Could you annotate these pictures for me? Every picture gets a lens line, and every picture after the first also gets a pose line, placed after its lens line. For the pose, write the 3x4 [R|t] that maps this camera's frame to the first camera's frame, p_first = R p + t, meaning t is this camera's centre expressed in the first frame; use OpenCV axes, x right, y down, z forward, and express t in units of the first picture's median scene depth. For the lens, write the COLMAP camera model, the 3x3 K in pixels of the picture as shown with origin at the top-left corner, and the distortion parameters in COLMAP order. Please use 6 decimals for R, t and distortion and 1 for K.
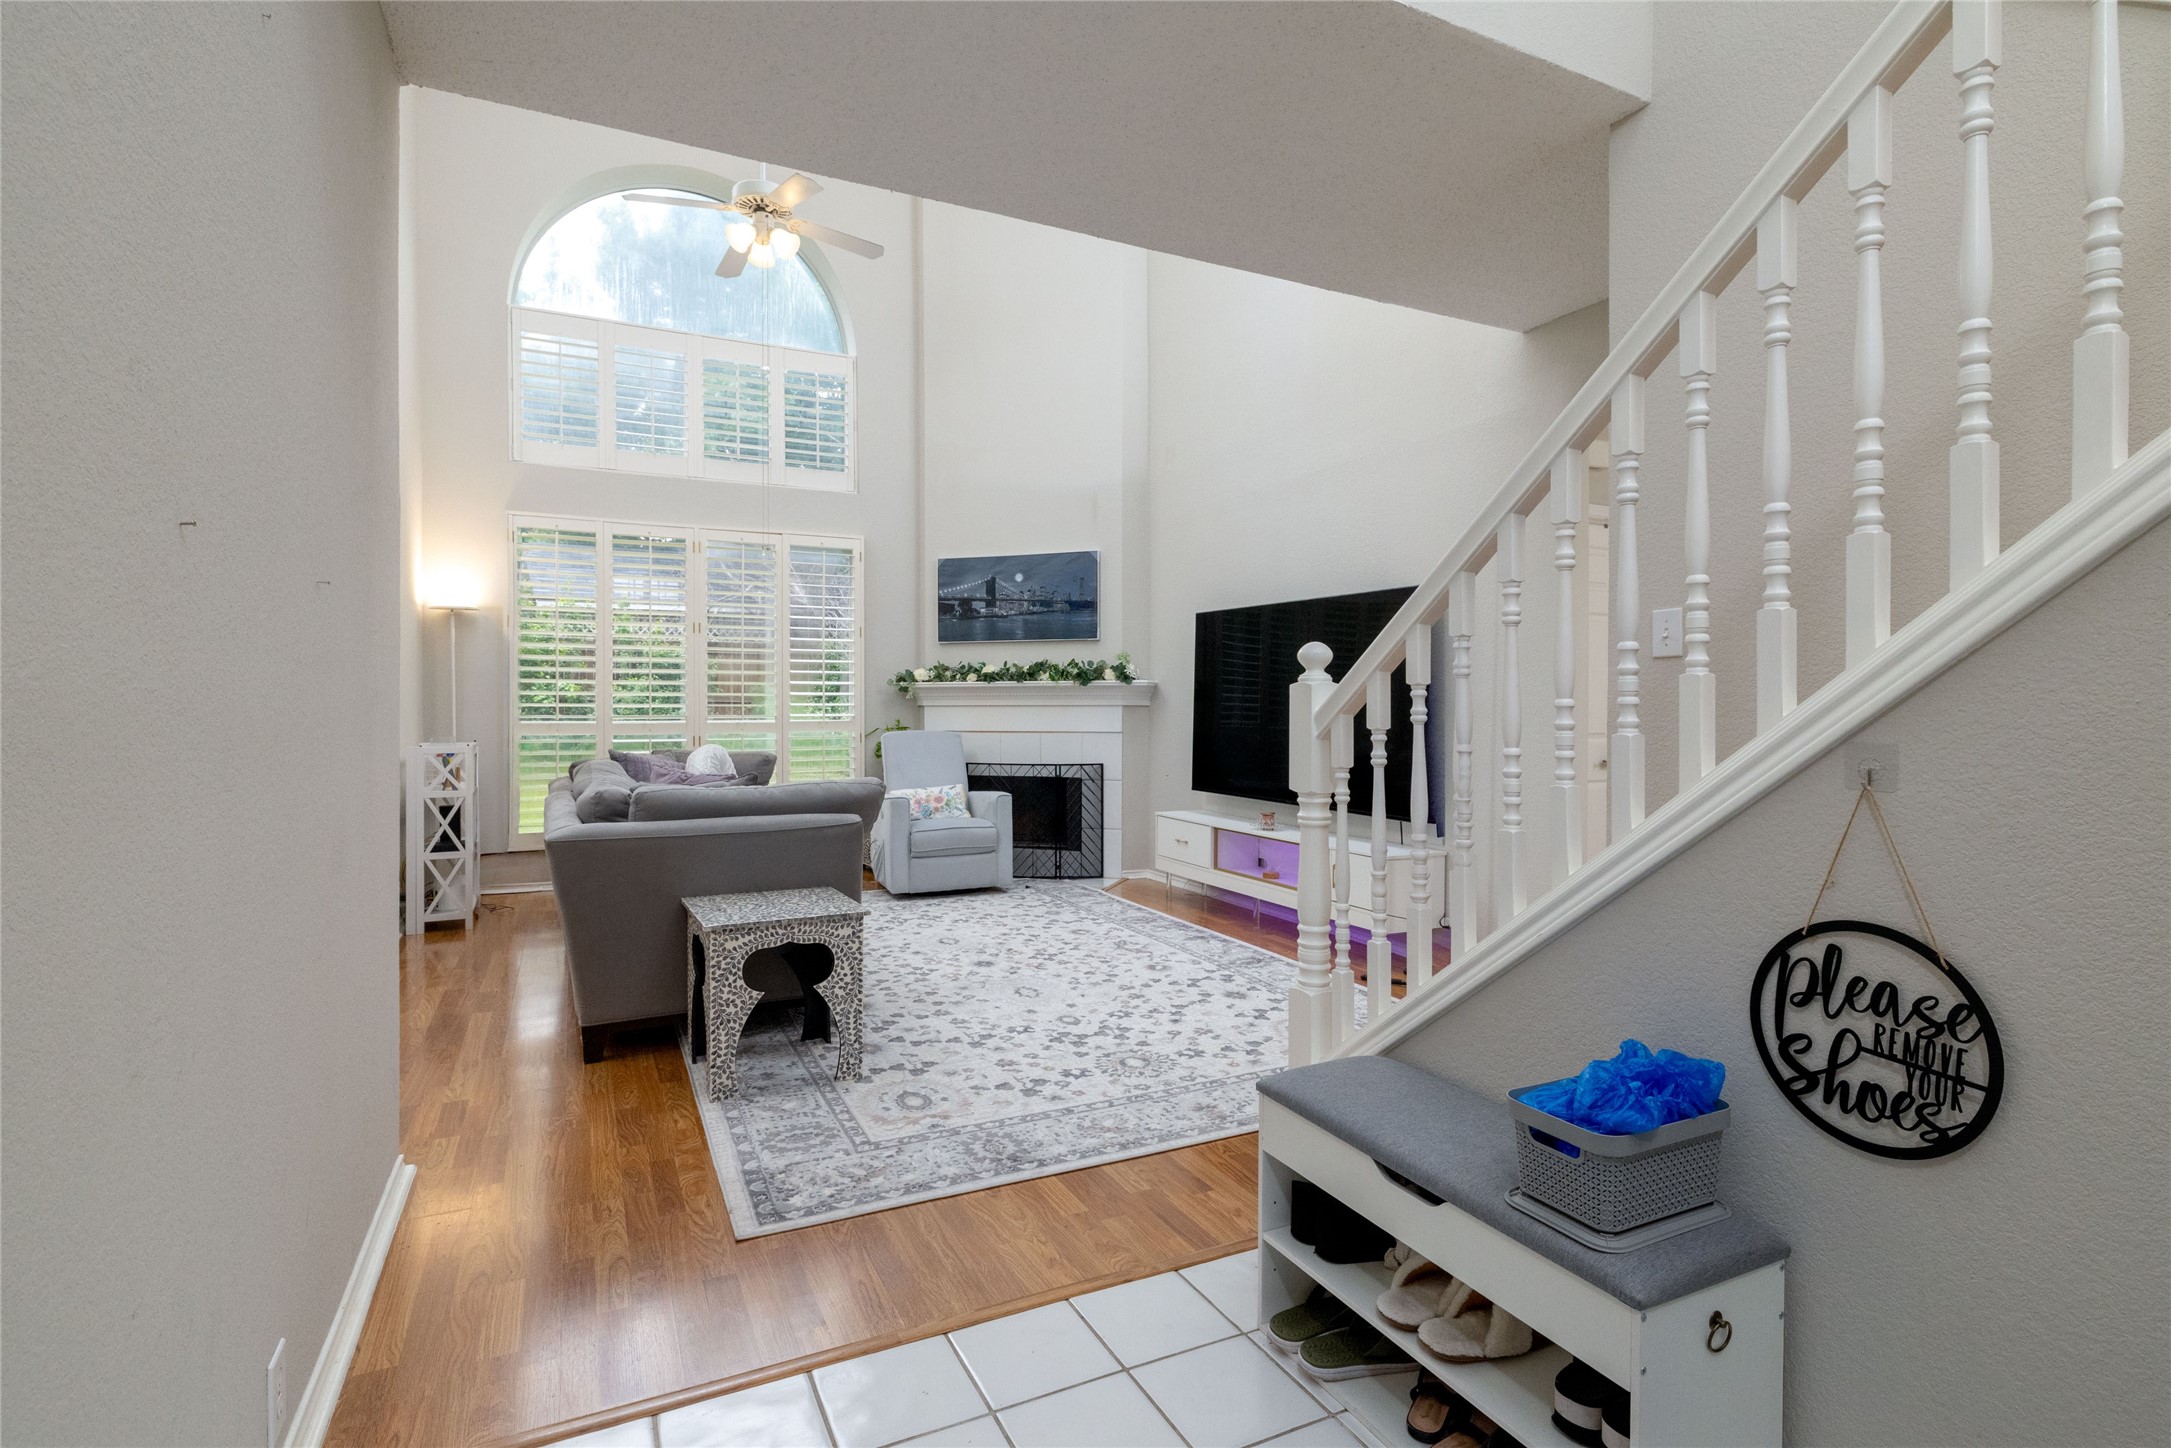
lens RADIAL K [[1050.4, 0, 1086.6], [0, 1050.4, 716.6], [0, 0, 1]] dist [-0.001549, -0.000234]
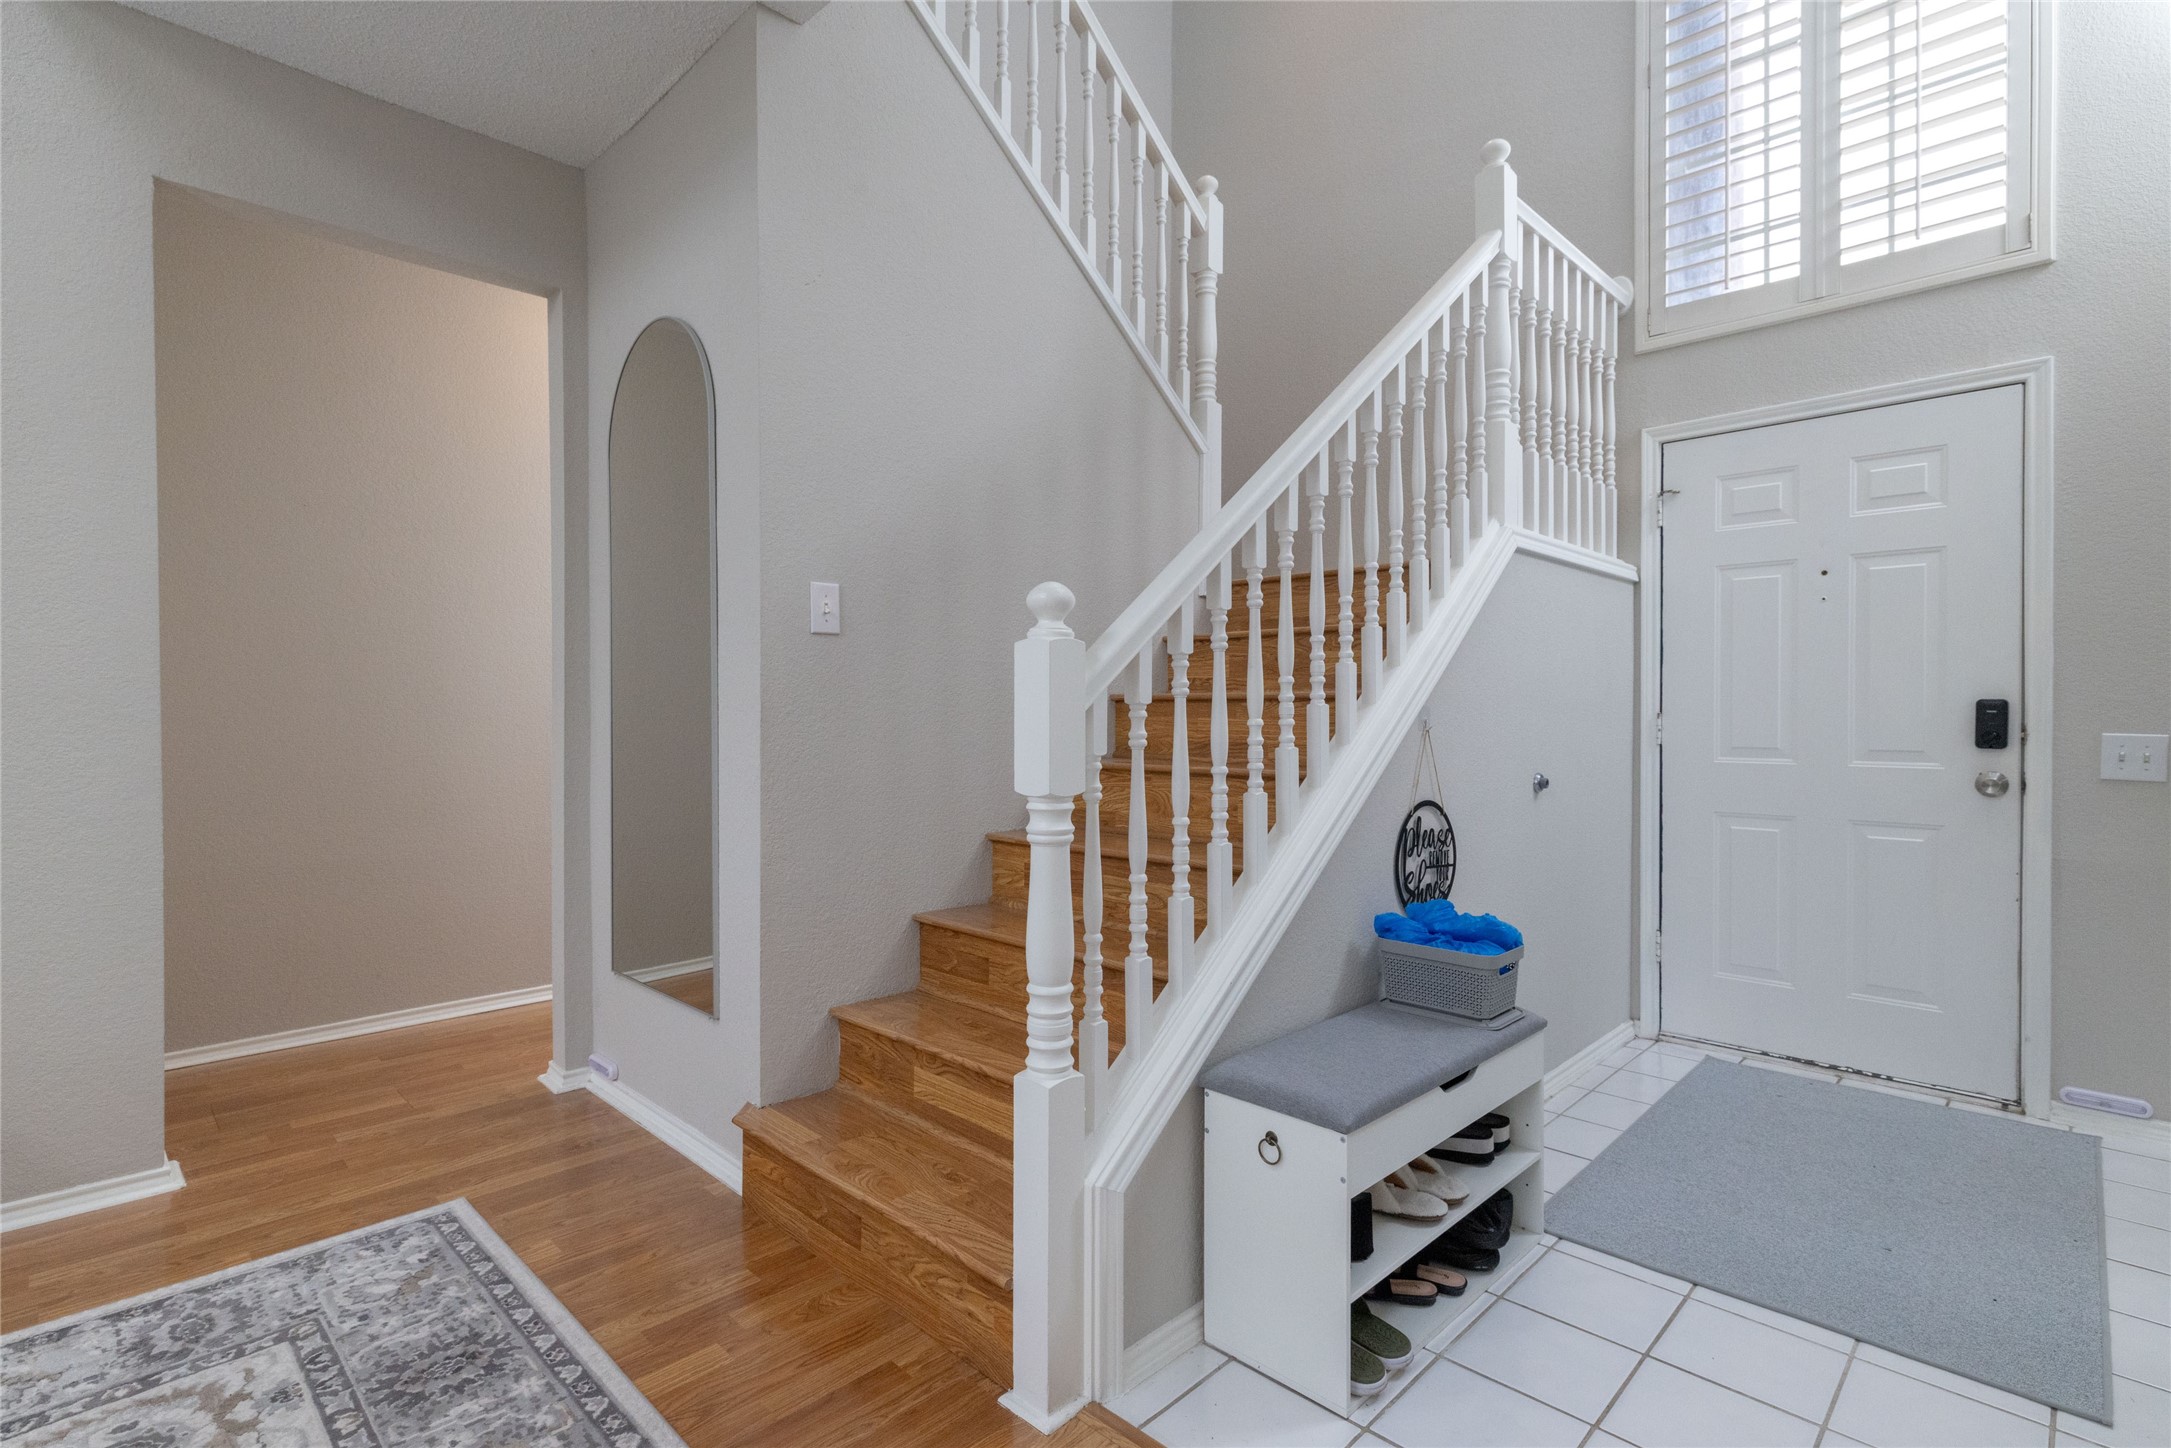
lens RADIAL K [[1018.1, 0, 1080.8], [0, 1018.1, 719.7], [0, 0, 1]] dist [-0.001884, 0.000115]
pose [[-0.326344, -0.005868, 0.945233, -0.155715], [0.010351, 0.999899, 0.009781, 0.005039], [-0.945194, 0.012976, -0.326250, 0.428479]]
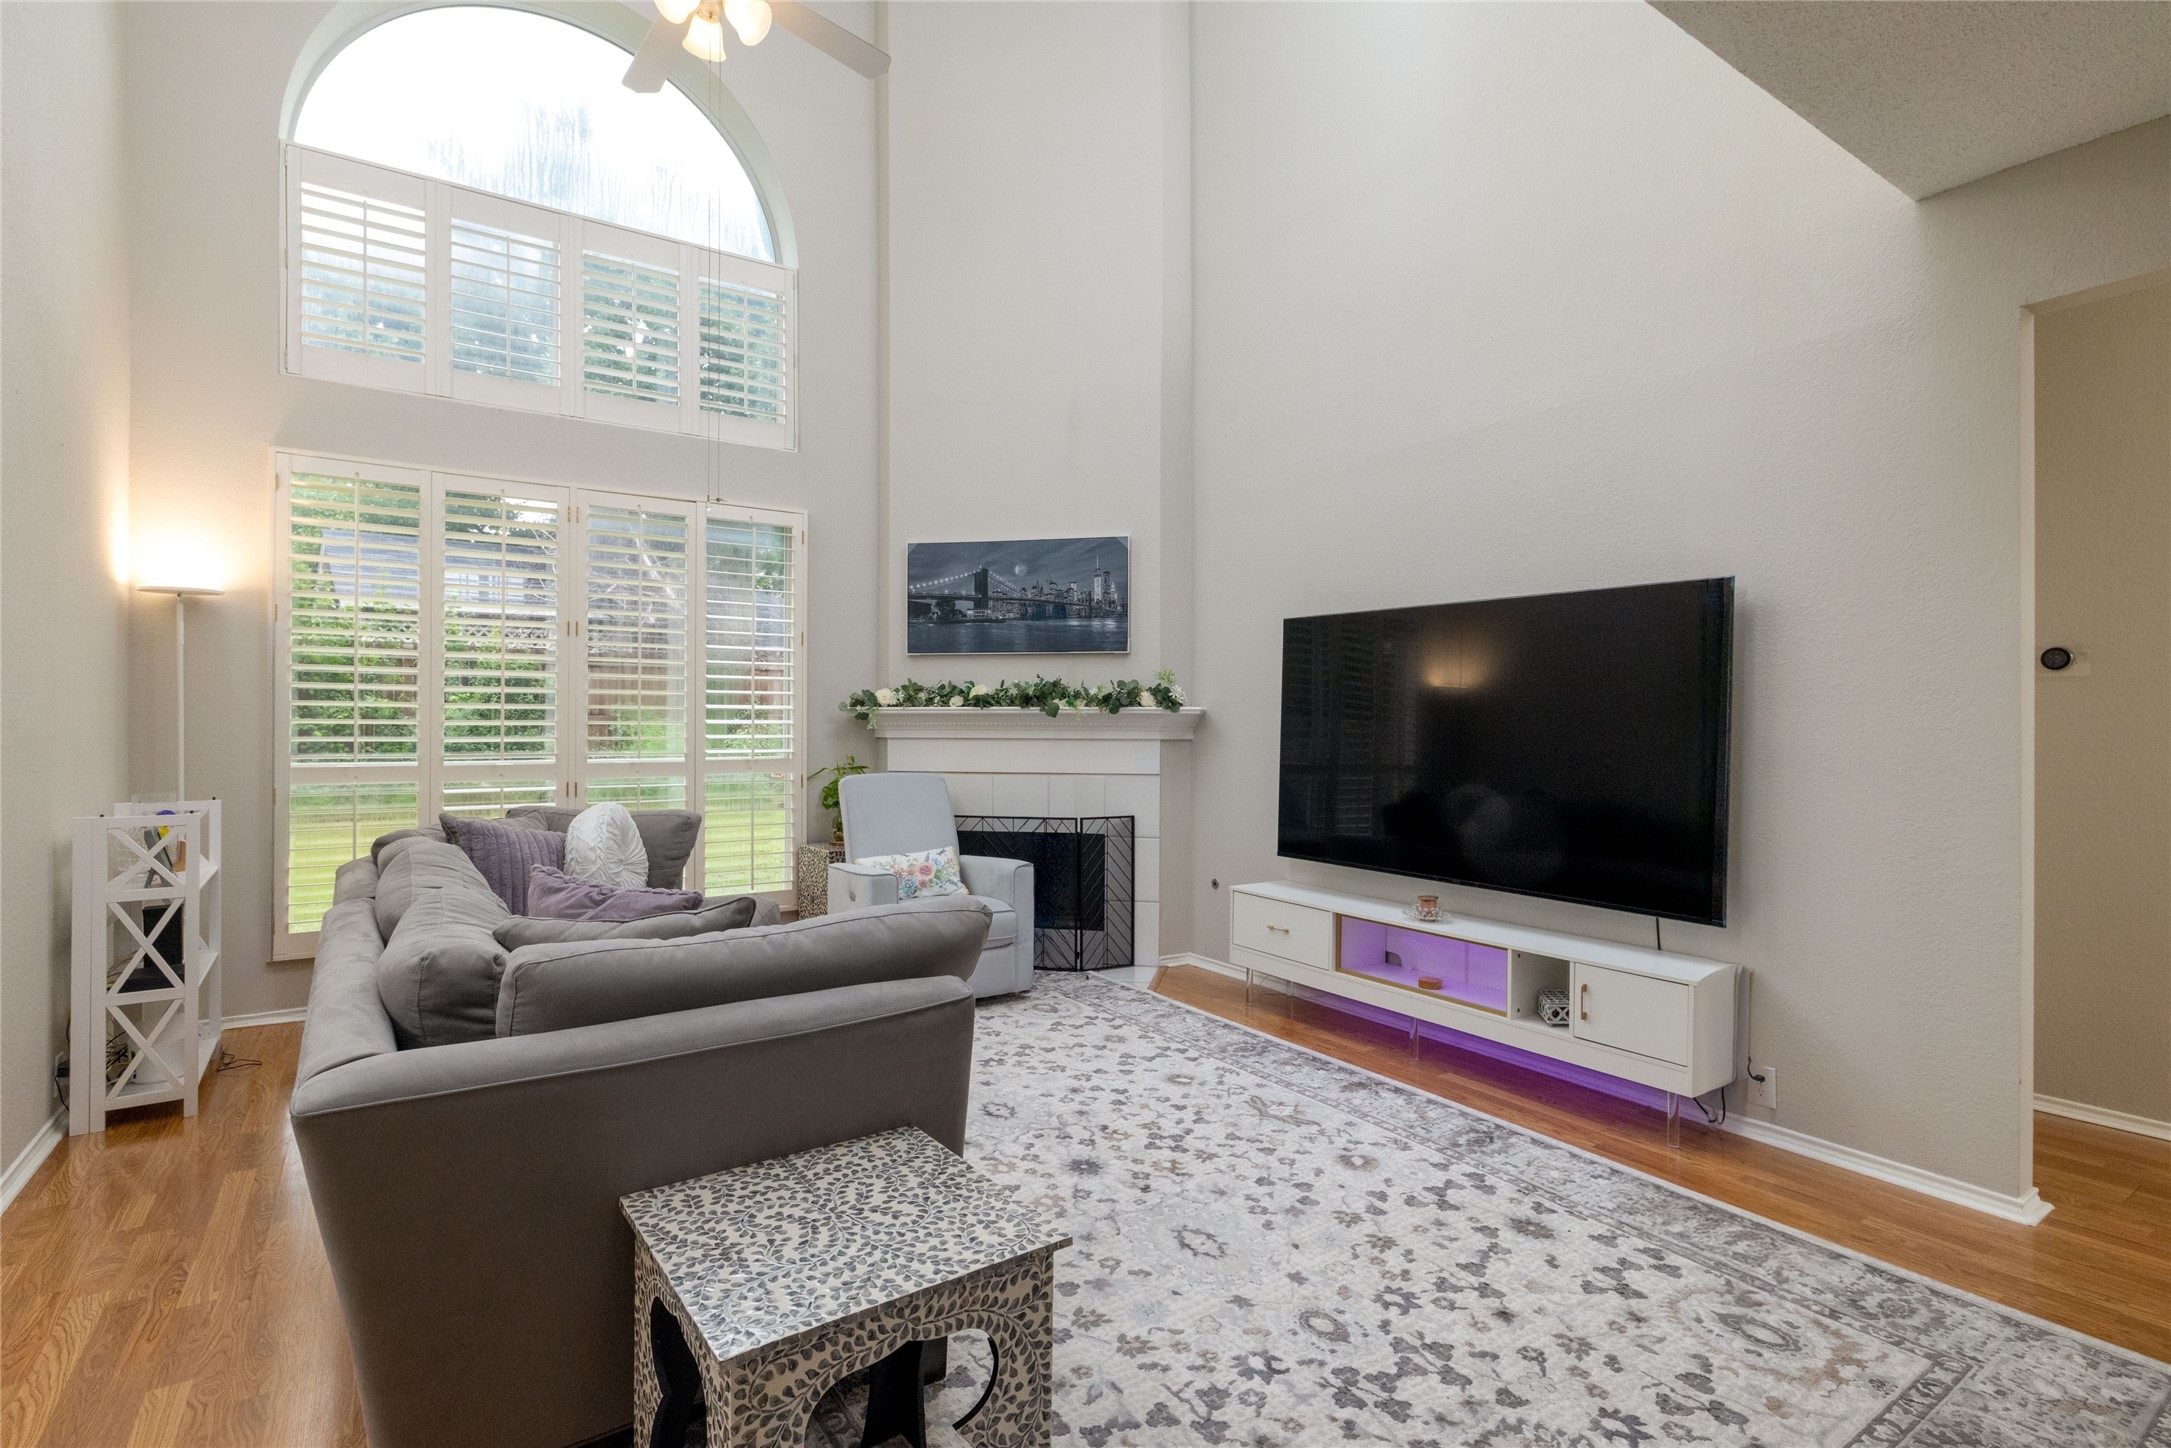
lens RADIAL K [[1042.1, 0, 1085.5], [0, 1042.1, 724.0], [0, 0, 1]] dist [0.001129, 0.000490]
pose [[0.990898, 0.003429, 0.134571, -0.129122], [-0.002439, 0.999969, -0.007523, -0.016932], [-0.134593, 0.007126, 0.990875, 0.271448]]
